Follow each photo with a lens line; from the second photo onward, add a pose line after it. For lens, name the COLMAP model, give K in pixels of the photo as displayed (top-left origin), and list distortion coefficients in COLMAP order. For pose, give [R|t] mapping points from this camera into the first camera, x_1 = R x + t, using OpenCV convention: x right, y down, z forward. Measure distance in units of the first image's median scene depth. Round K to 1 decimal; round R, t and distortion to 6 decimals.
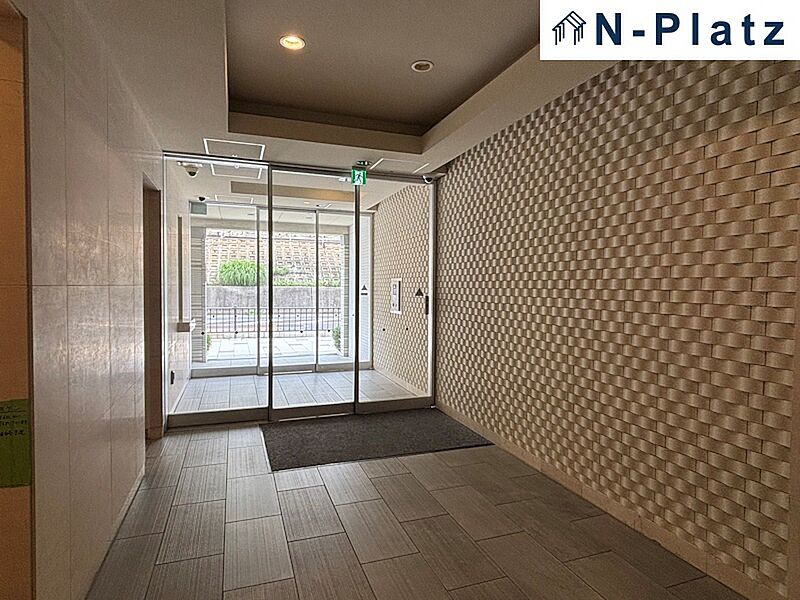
lens RADIAL K [[455.5, 0, 400.2], [0, 455.5, 296.6], [0, 0, 1]] dist [-0.000097, 0.000001]
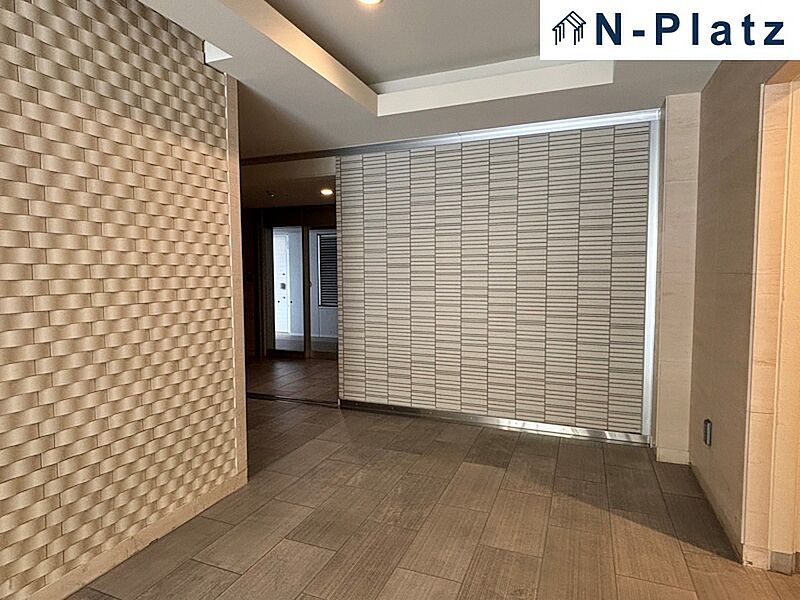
lens RADIAL K [[455.5, 0, 399.9], [0, 455.5, 299.0], [0, 0, 1]] dist [-0.000097, 0.000001]
pose [[-0.740954, -0.041930, 0.670245, -0.420350], [0.020289, 0.996196, 0.084751, -0.036883], [-0.671249, 0.076395, -0.737285, 1.264865]]
